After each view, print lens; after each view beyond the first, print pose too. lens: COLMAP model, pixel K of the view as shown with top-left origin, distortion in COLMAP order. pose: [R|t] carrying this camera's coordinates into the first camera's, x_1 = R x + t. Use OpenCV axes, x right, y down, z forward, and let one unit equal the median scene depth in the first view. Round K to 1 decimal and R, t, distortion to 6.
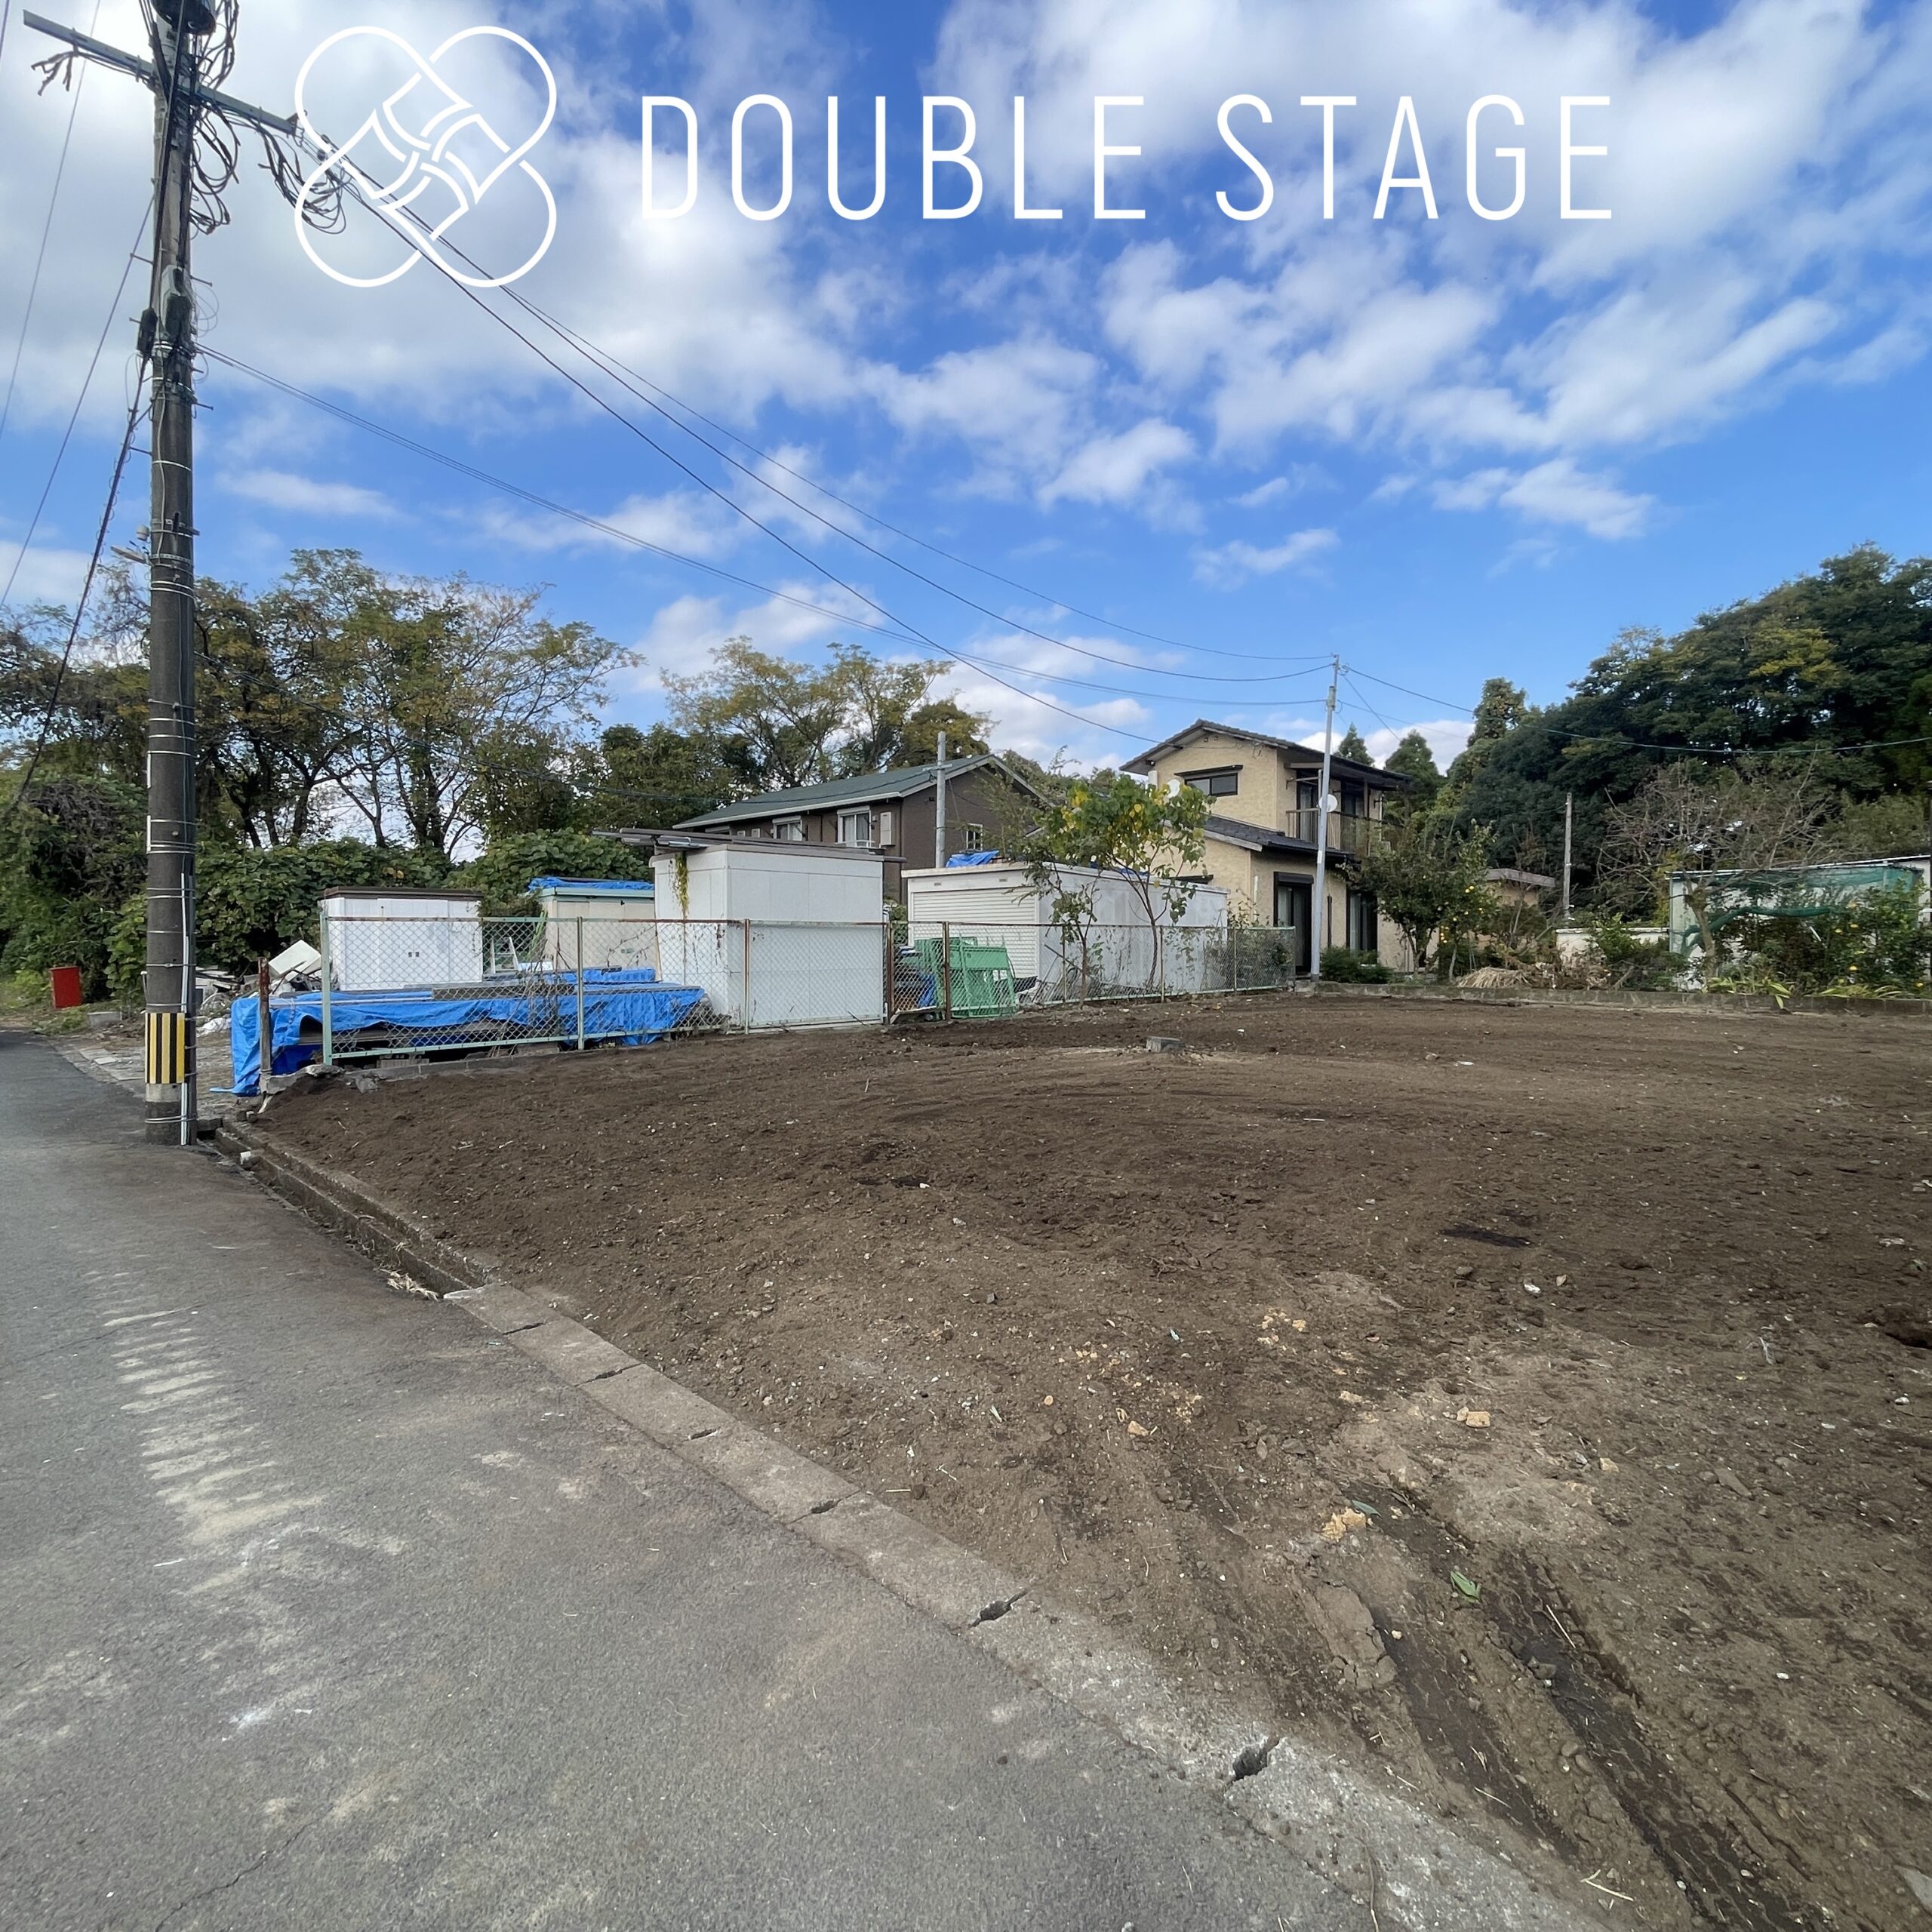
lens RADIAL K [[1042.7, 0, 966.0], [0, 1042.7, 963.1], [0, 0, 1]] dist [-0.001209, -0.000679]
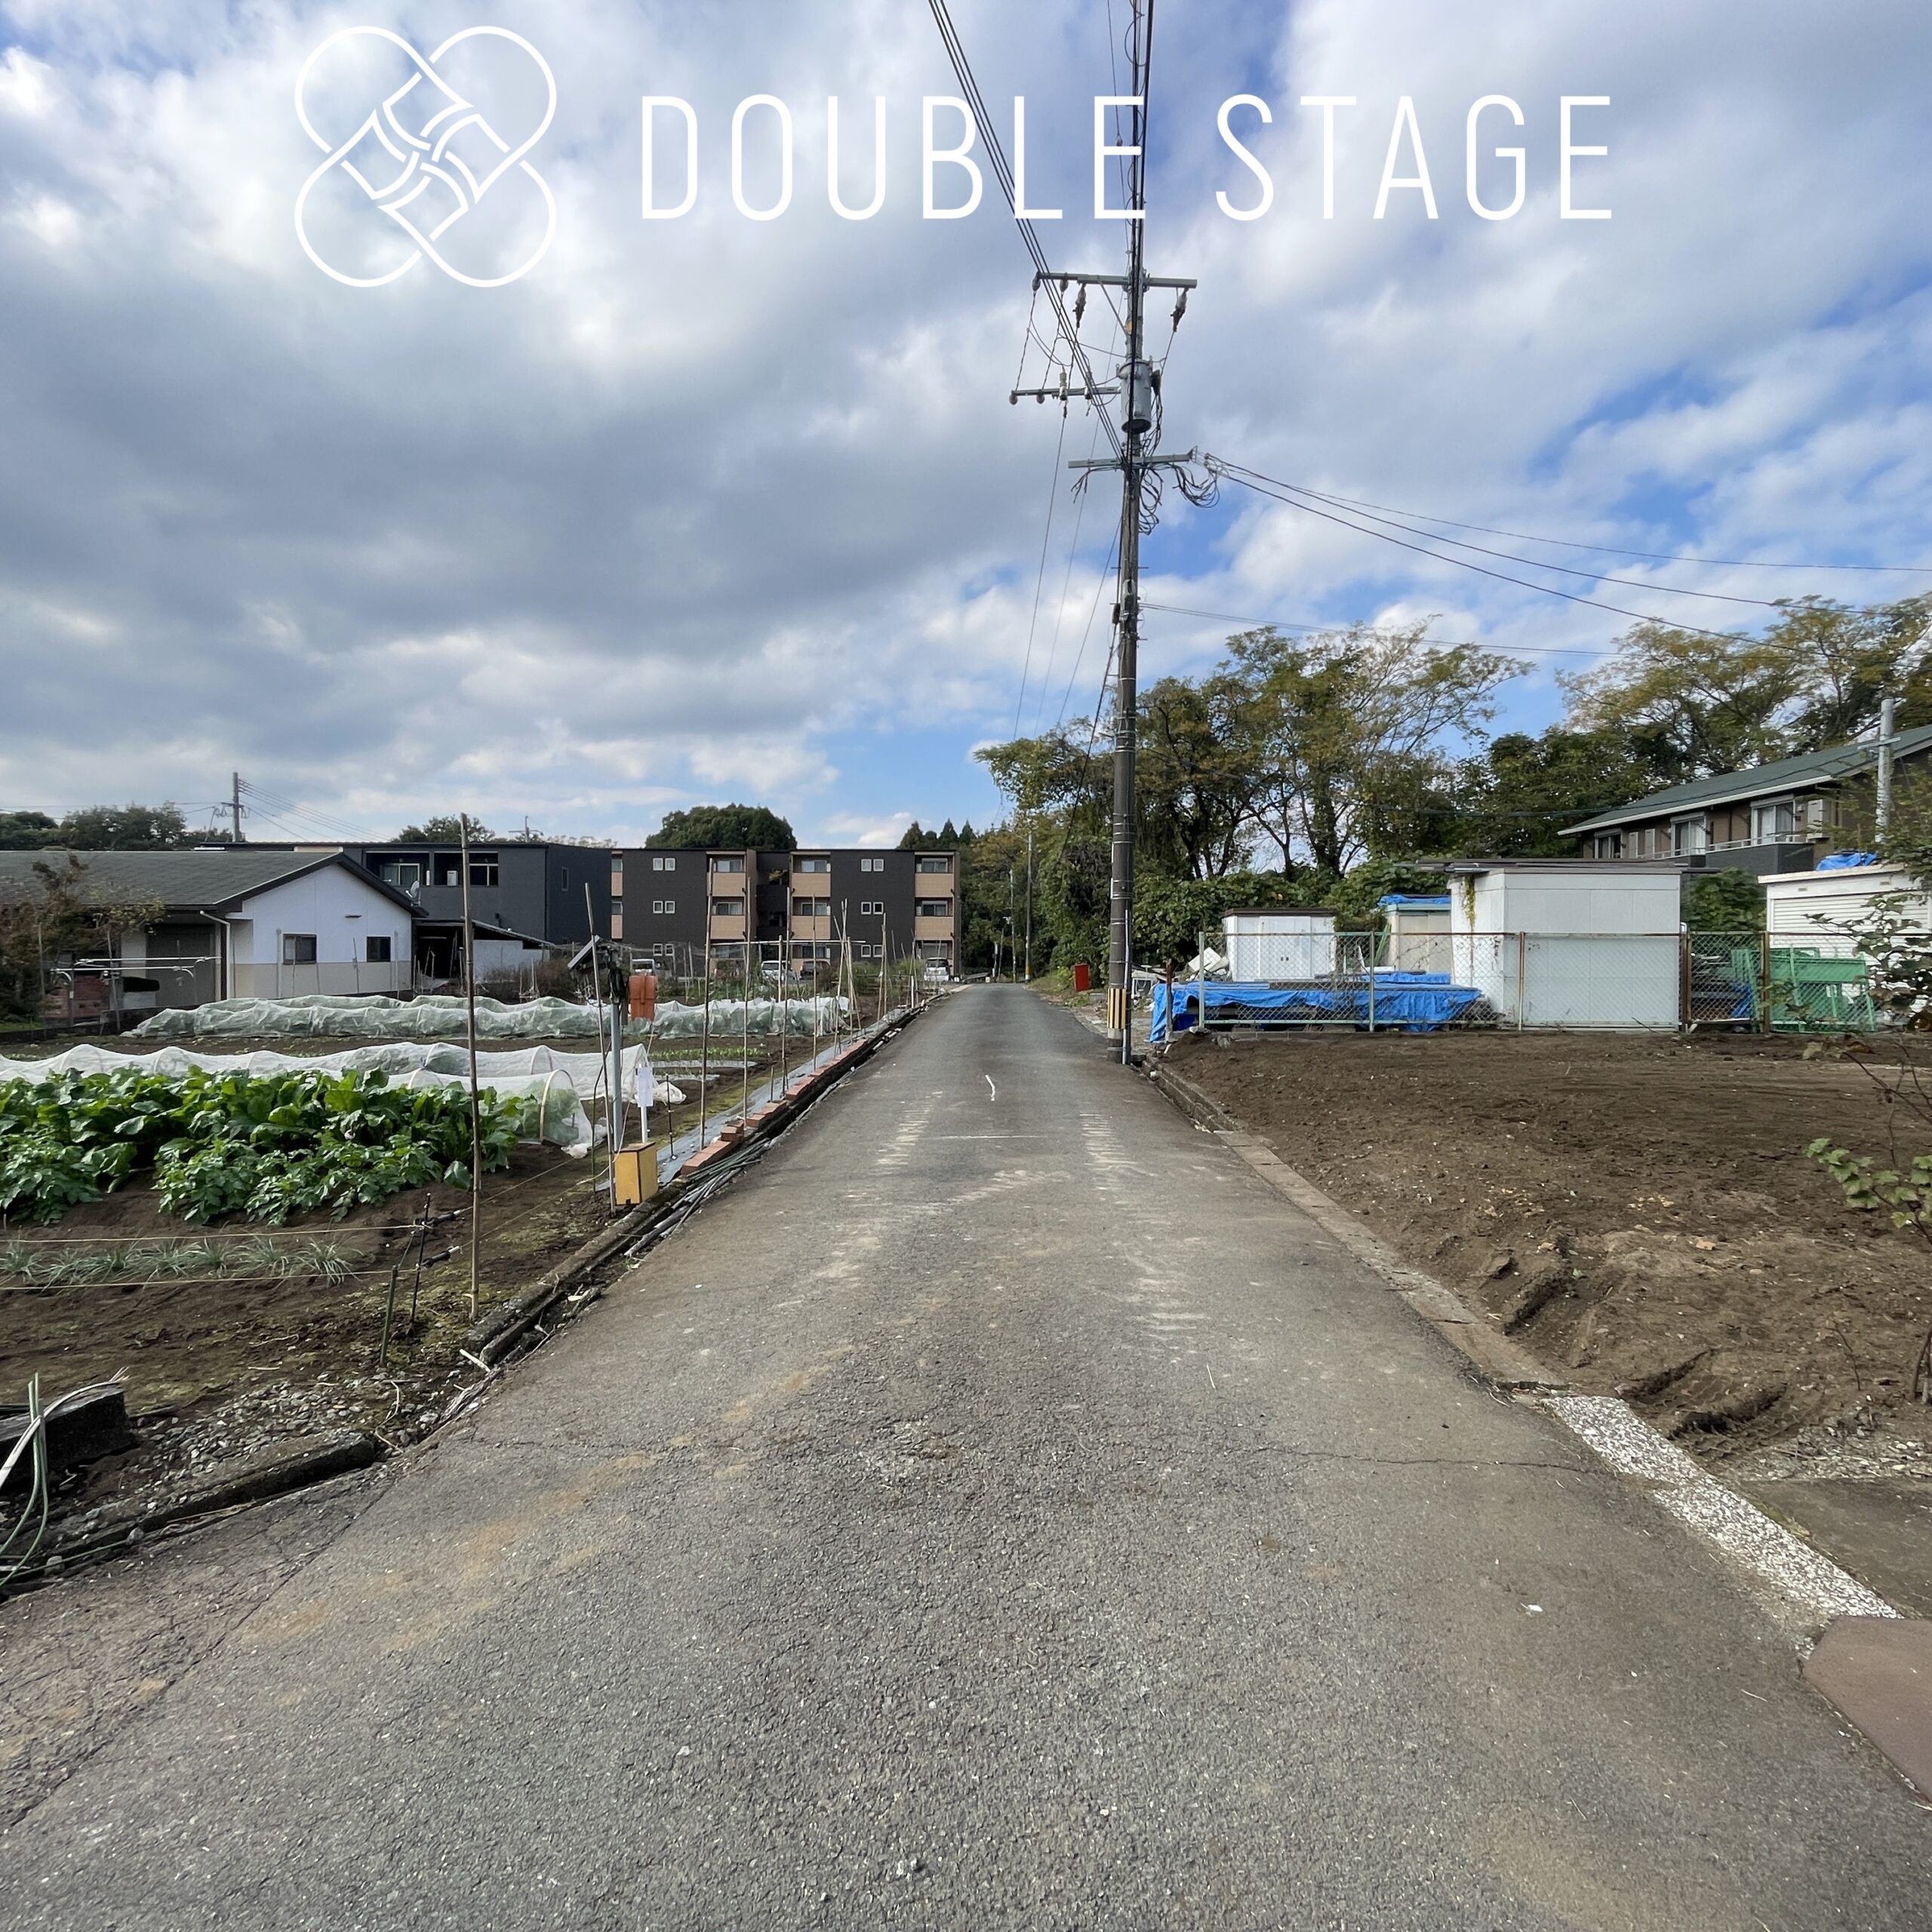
lens RADIAL K [[1042.7, 0, 979.9], [0, 1042.7, 970.9], [0, 0, 1]] dist [-0.001209, -0.000679]
pose [[0.685782, 0.021043, -0.727503, 0.175494], [-0.020607, 0.999743, 0.009492, 0.002448], [0.727516, 0.008482, 0.686039, -0.189177]]
